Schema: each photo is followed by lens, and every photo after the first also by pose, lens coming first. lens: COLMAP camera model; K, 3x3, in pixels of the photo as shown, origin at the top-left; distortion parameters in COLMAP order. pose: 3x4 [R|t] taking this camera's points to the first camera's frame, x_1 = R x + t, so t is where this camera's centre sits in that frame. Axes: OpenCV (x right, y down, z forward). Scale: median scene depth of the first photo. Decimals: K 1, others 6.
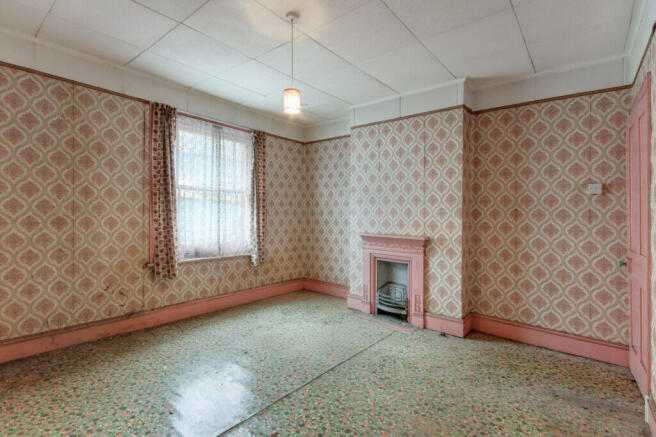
lens RADIAL K [[312.2, 0, 304.6], [0, 312.2, 206.6], [0, 0, 1]] dist [-0.001589, -0.000416]
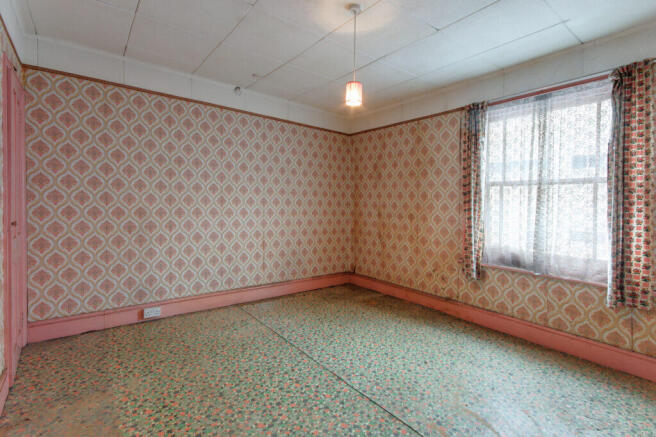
lens RADIAL K [[316.3, 0, 326.9], [0, 316.3, 214.1], [0, 0, 1]] dist [0.034598, 0.000596]
pose [[-0.188811, 0.003778, -0.982006, 0.714590], [-0.010804, 0.999924, 0.005925, 0.028950], [0.981954, 0.011729, -0.188756, 0.811436]]
